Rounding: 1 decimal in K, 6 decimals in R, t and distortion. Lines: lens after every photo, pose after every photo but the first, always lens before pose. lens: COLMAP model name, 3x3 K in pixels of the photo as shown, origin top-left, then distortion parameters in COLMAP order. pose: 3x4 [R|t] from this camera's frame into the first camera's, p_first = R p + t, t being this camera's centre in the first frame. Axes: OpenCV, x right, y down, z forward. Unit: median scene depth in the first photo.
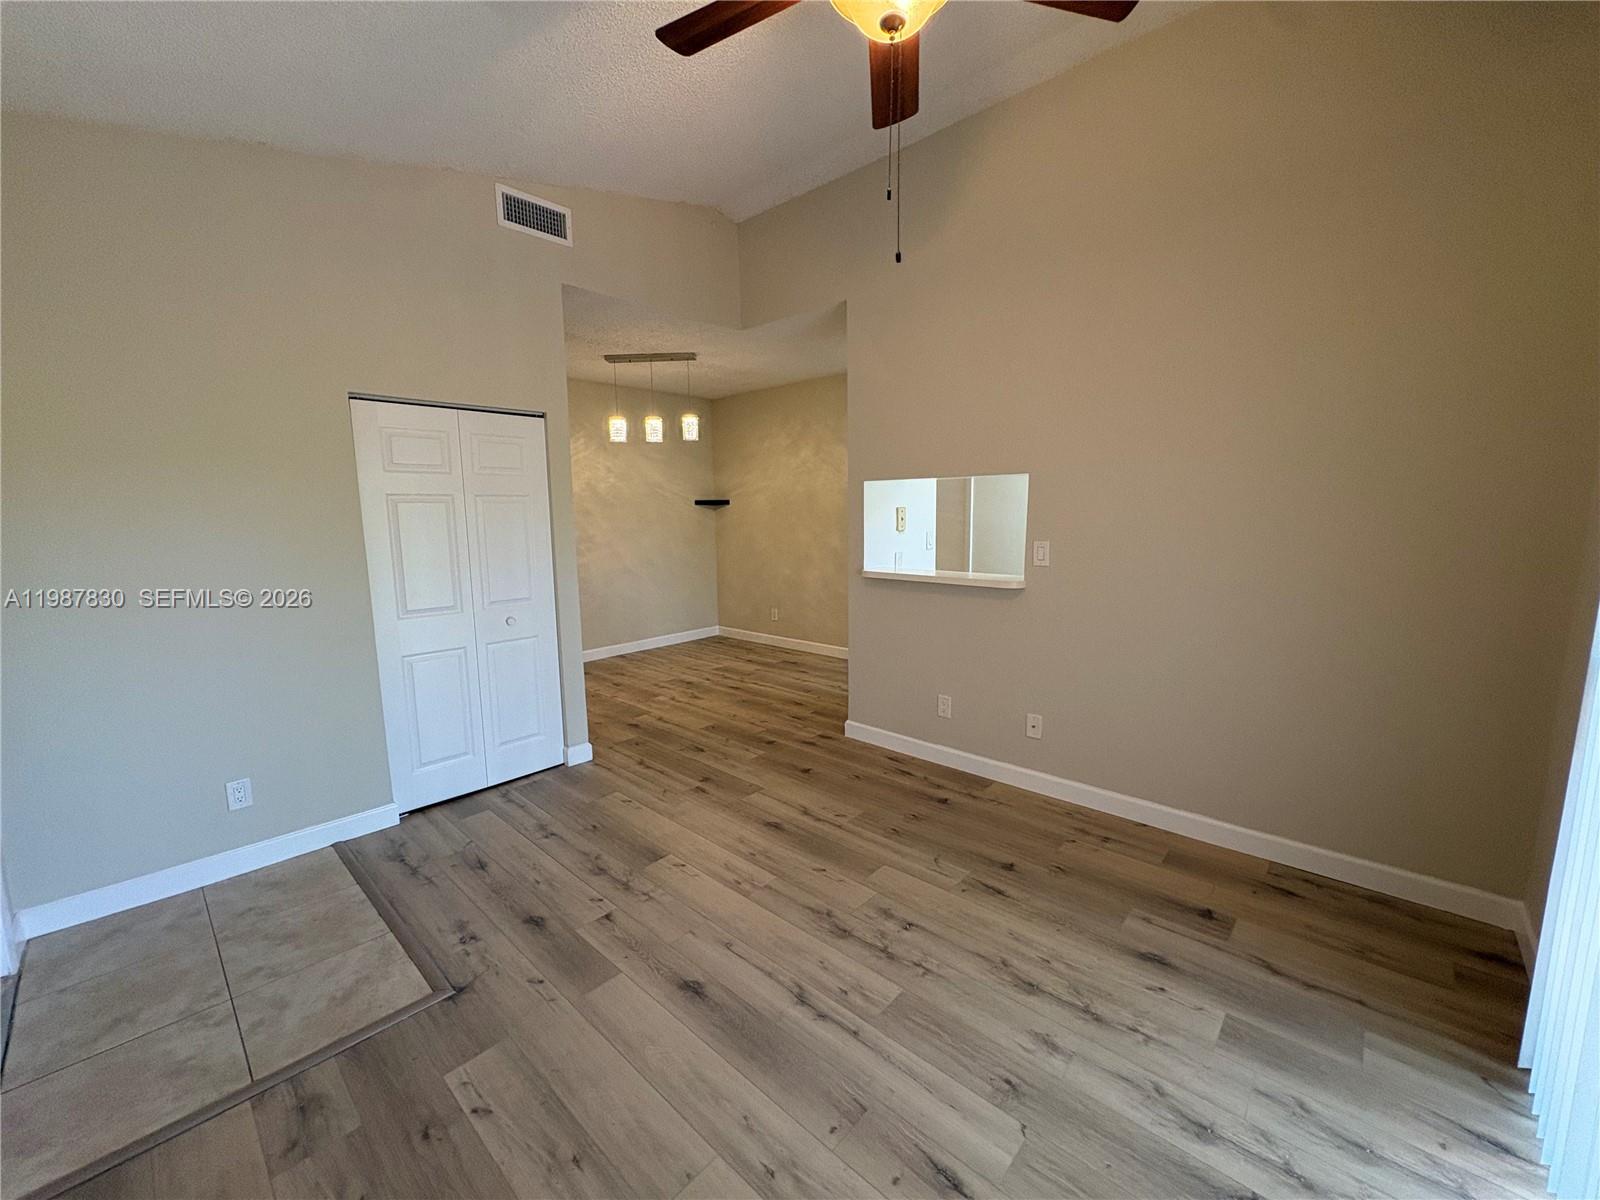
lens RADIAL K [[637.0, 0, 799.9], [0, 637.0, 598.9], [0, 0, 1]] dist [-0.000062, 0.000099]
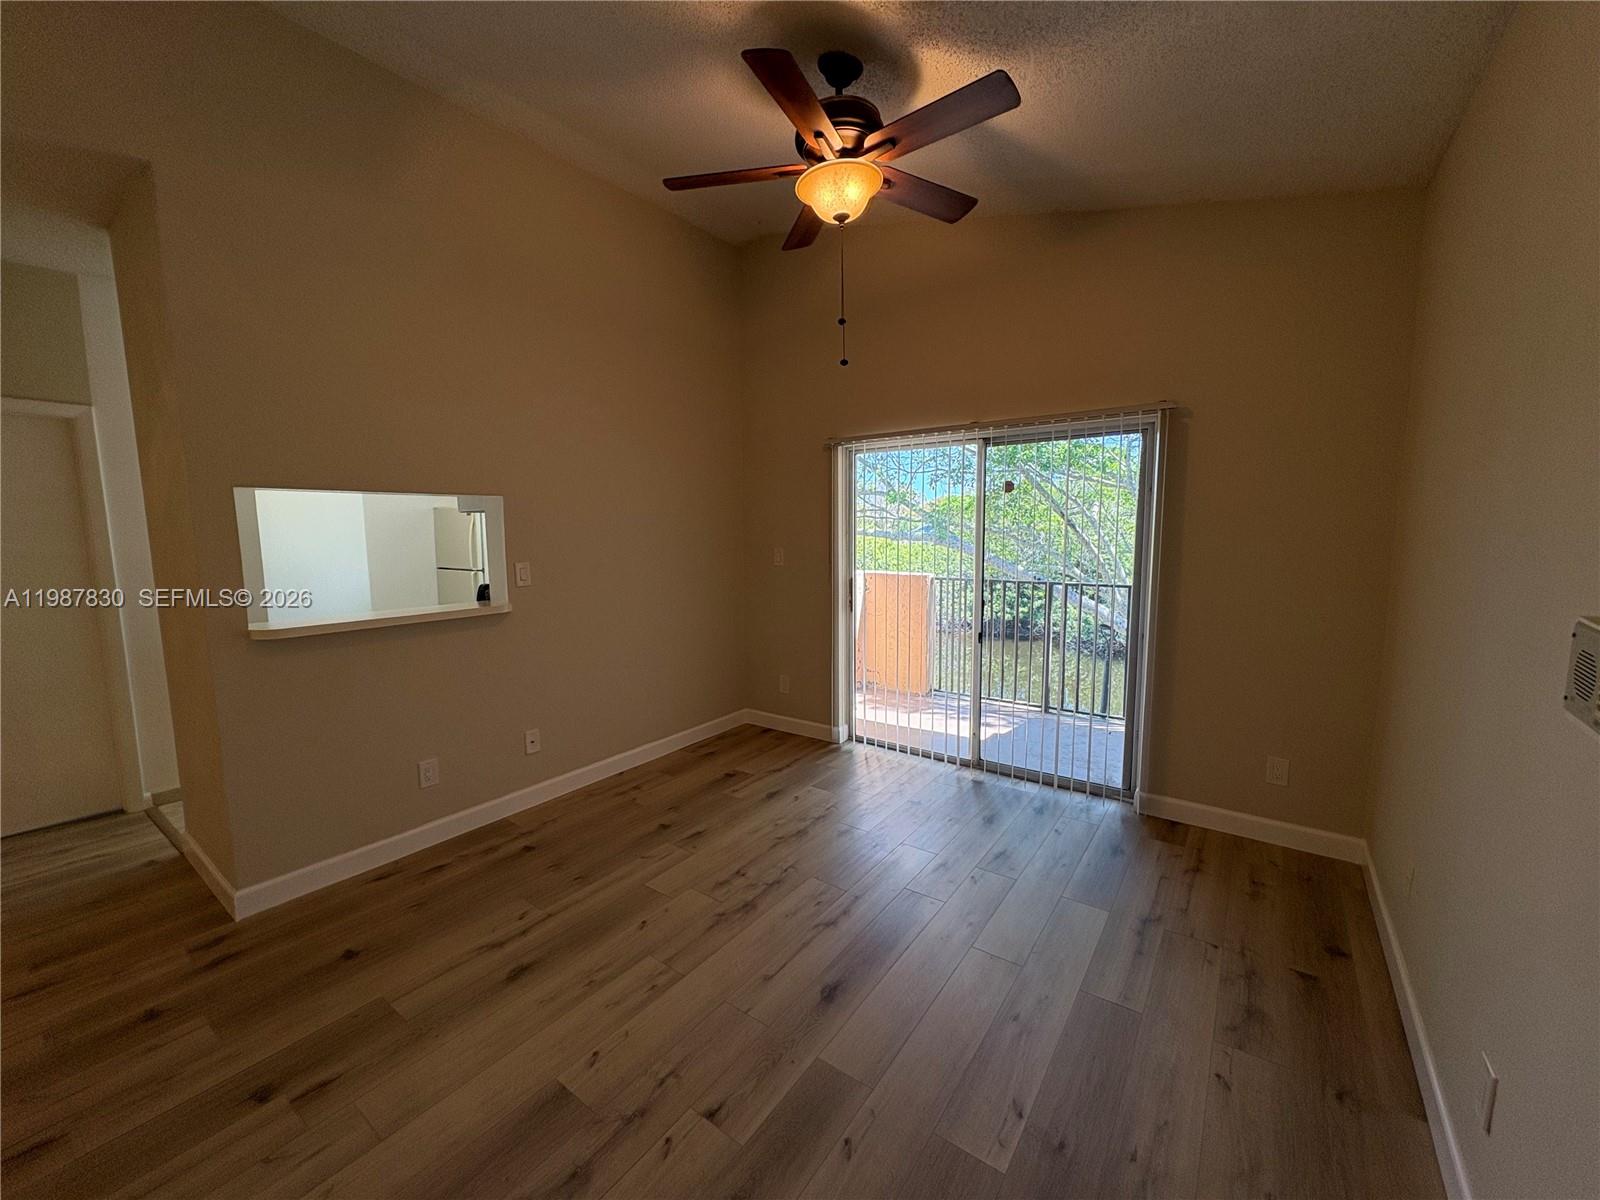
lens RADIAL K [[637.0, 0, 799.9], [0, 637.0, 598.9], [0, 0, 1]] dist [-0.000062, 0.000099]
pose [[-0.112079, -0.098043, 0.988851, -0.645354], [0.151956, 0.981726, 0.114560, -0.074995], [-0.982012, 0.163102, -0.095133, 0.608132]]
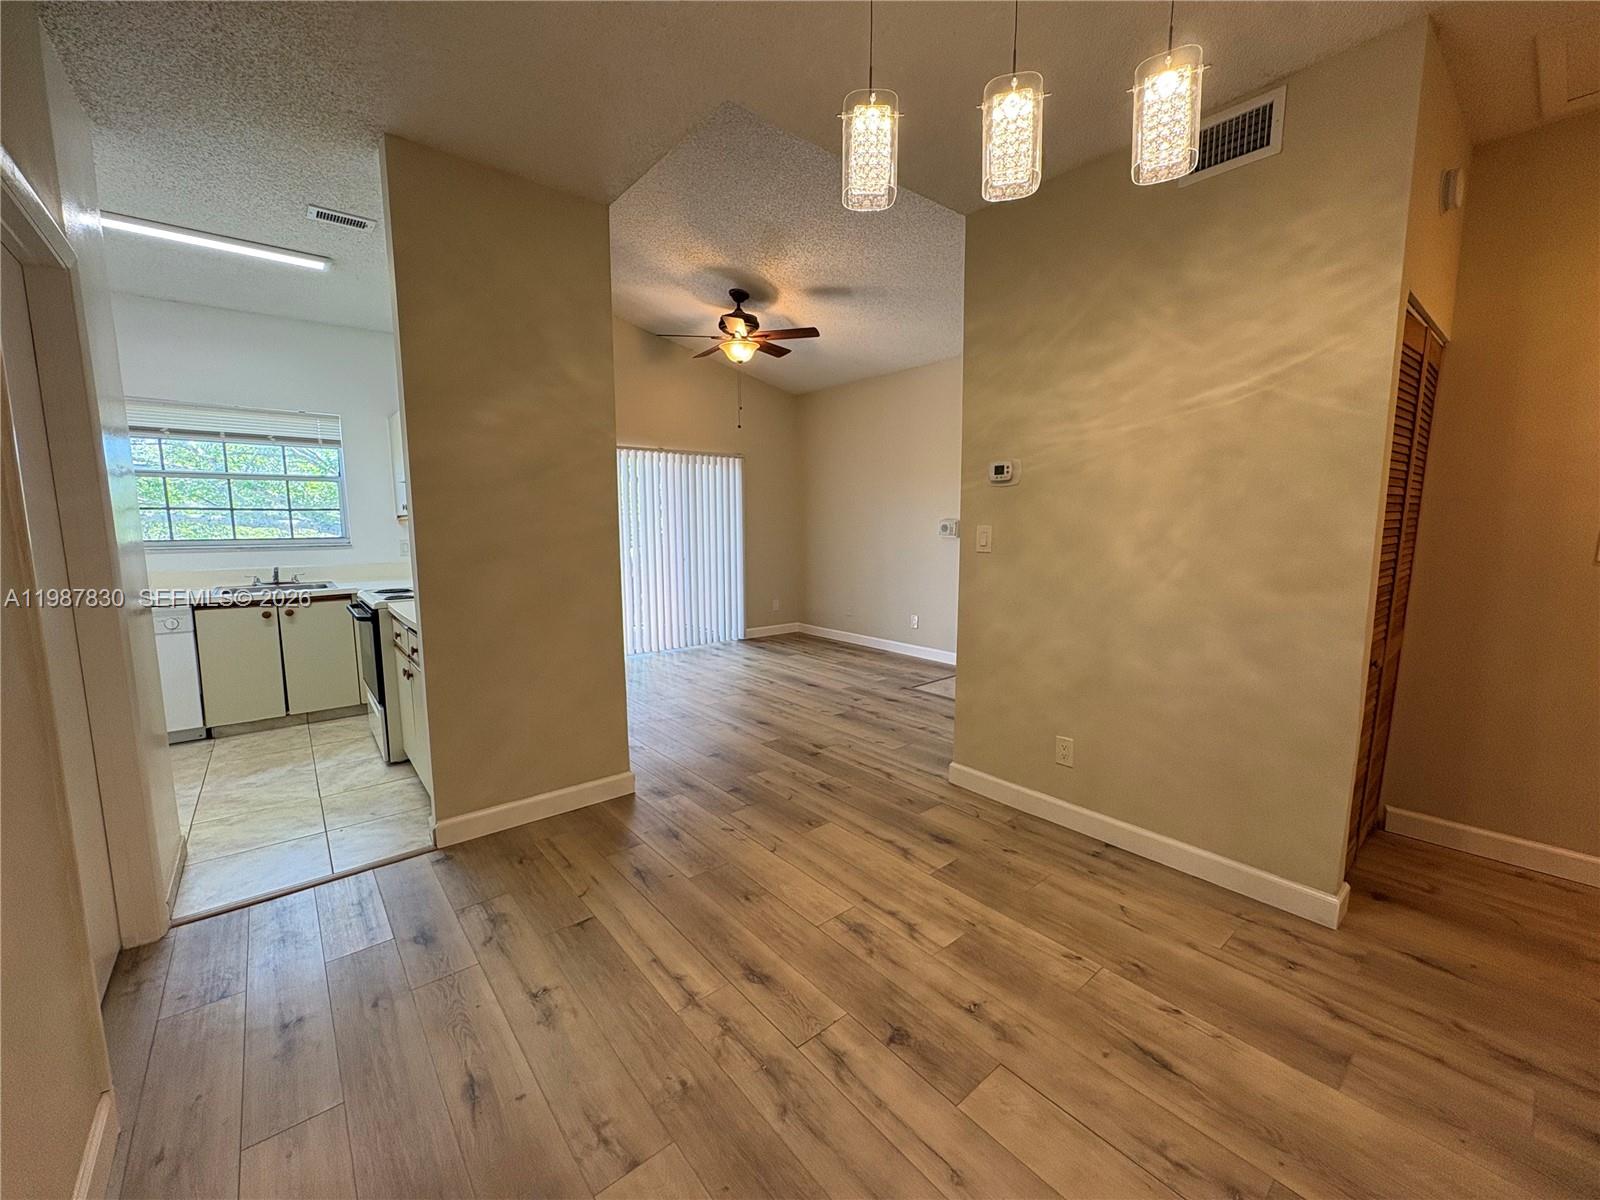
lens RADIAL K [[637.0, 0, 799.9], [0, 637.0, 598.9], [0, 0, 1]] dist [-0.000062, 0.000099]
pose [[-0.991451, 0.001984, 0.130463, -0.267680], [0.036005, 0.965222, 0.258941, -0.234751], [-0.125412, 0.261424, -0.957042, 1.981624]]
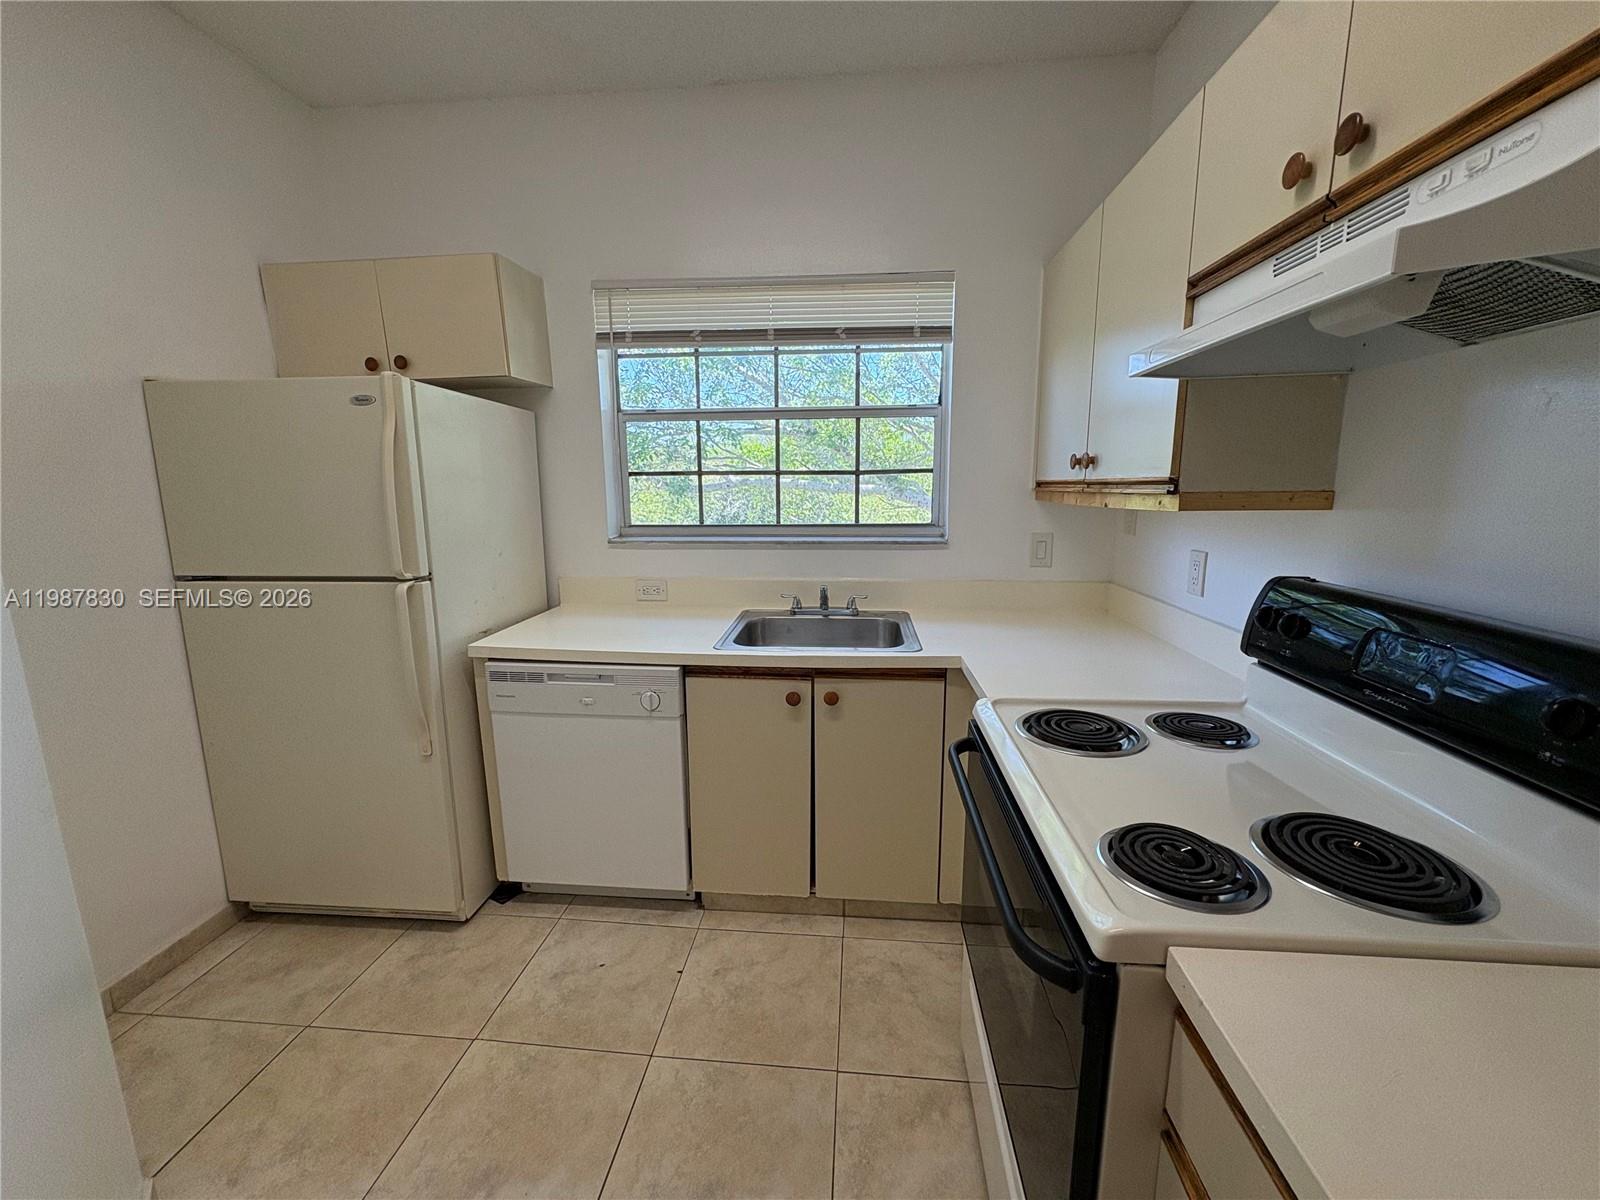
lens RADIAL K [[637.0, 0, 799.9], [0, 637.0, 598.9], [0, 0, 1]] dist [-0.000062, 0.000099]
pose [[-0.612347, -0.122224, 0.781084, 0.421304], [0.129152, 0.959240, 0.251353, -0.160309], [-0.779969, 0.254794, -0.571602, 1.292818]]
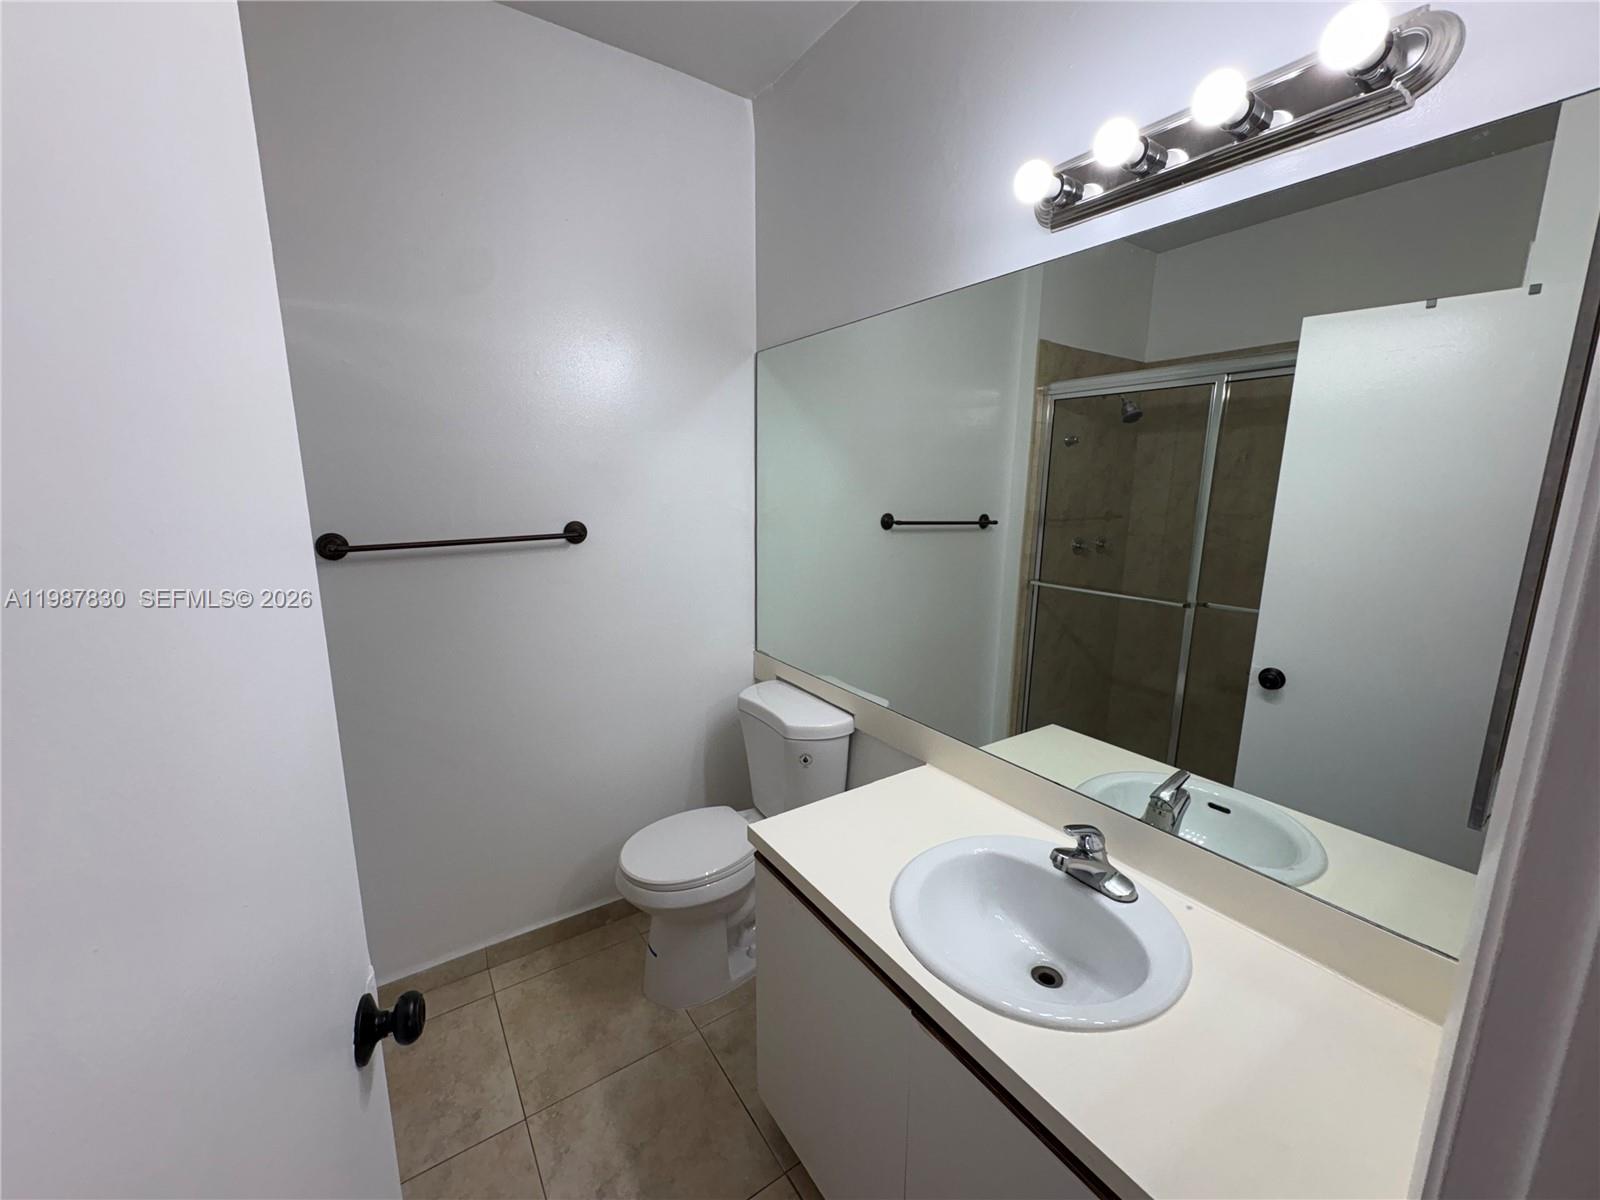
lens RADIAL K [[637.0, 0, 799.9], [0, 637.0, 598.9], [0, 0, 1]] dist [-0.000062, 0.000099]
pose [[0.974386, 0.066823, -0.214723, 1.122971], [-0.058418, 0.997266, 0.045261, -0.128221], [0.217160, -0.031558, 0.975626, 0.757172]]
